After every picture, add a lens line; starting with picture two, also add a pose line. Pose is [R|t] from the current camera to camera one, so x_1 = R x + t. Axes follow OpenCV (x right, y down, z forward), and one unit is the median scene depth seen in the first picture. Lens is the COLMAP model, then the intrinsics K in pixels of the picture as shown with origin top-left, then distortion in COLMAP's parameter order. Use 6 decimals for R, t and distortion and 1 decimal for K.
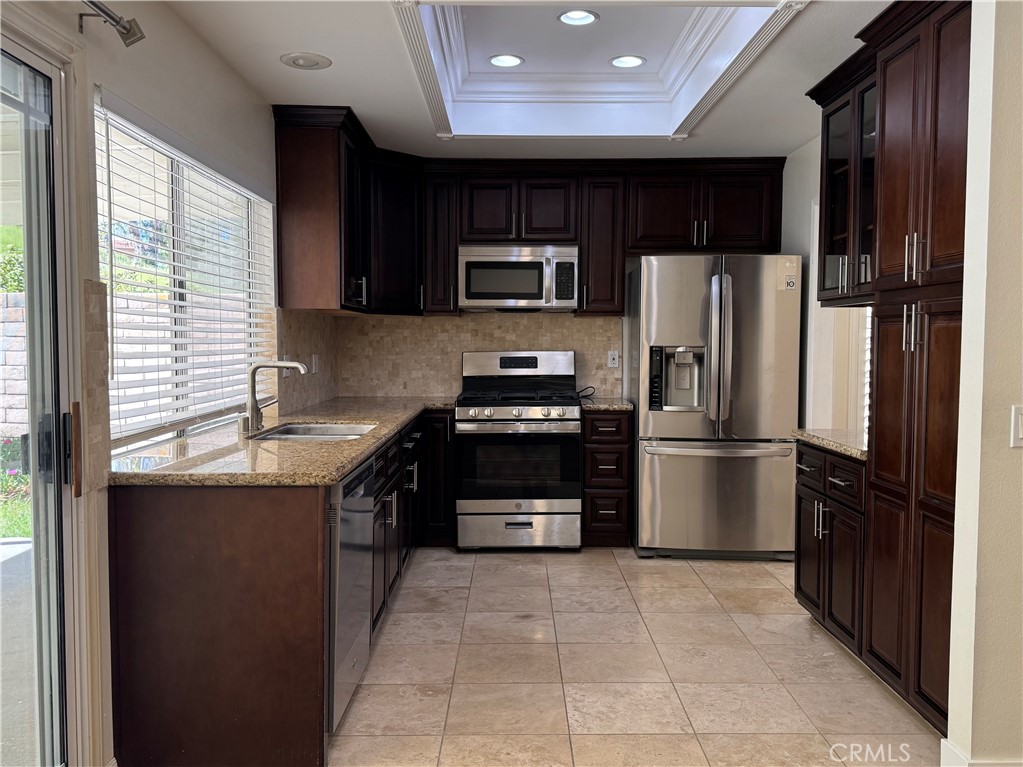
lens RADIAL K [[852.6, 0, 511.5], [0, 852.6, 383.5], [0, 0, 1]] dist [0.135021, -0.001352]
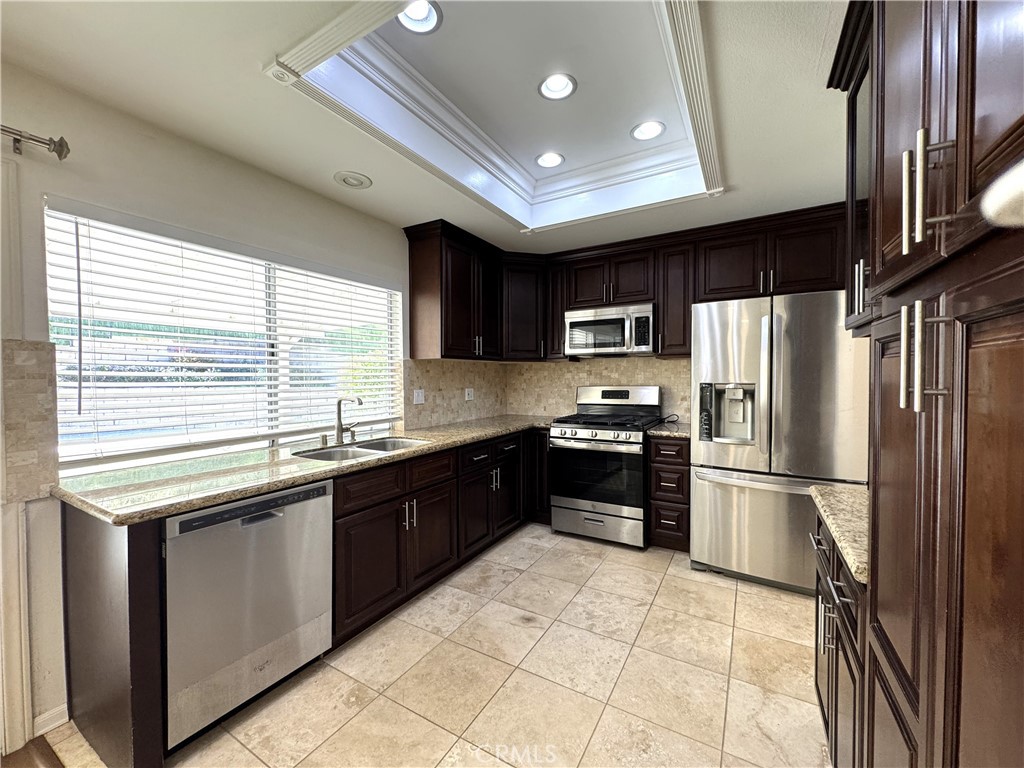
lens RADIAL K [[407.6, 0, 512.0], [0, 407.6, 384.0], [0, 0, 1]] dist [0.000323, 0.000585]
pose [[0.858710, 0.001552, -0.512459, 0.219396], [-0.017242, 0.999517, -0.025864, -0.023967], [0.512172, 0.031045, 0.858322, 0.404420]]
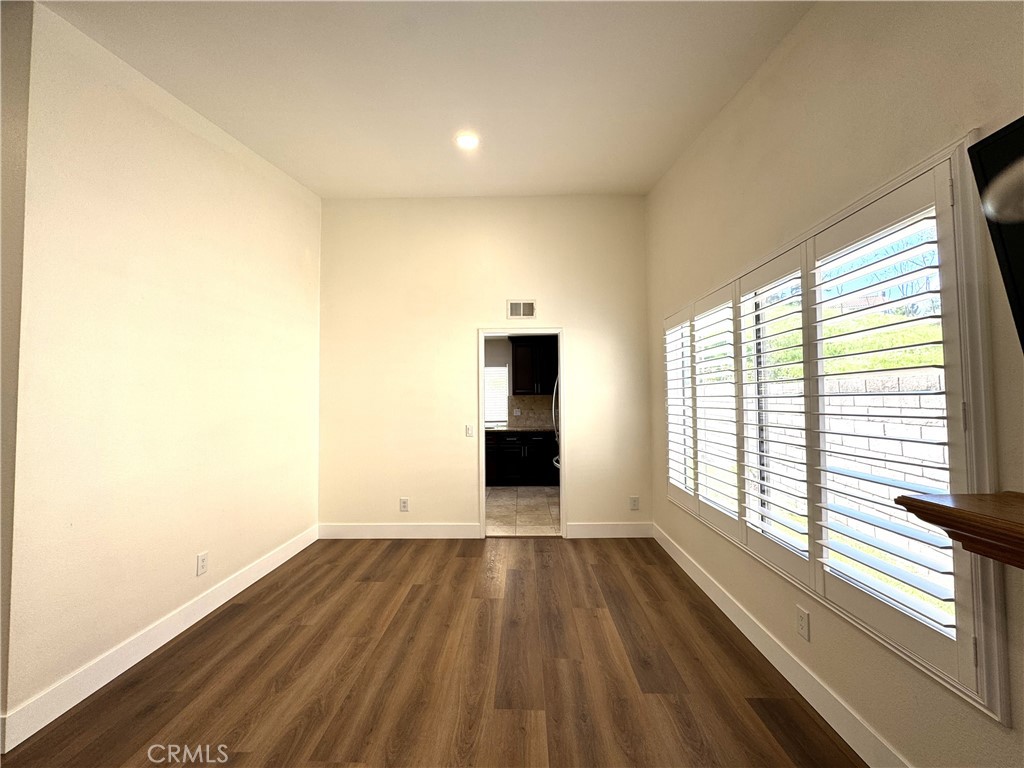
lens RADIAL K [[407.6, 0, 512.0], [0, 407.6, 384.0], [0, 0, 1]] dist [0.000323, 0.000585]
pose [[-0.026678, -0.046465, -0.998564, 1.181735], [-0.044930, 0.997965, -0.045237, -0.050878], [0.998634, 0.043659, -0.028712, 0.894733]]
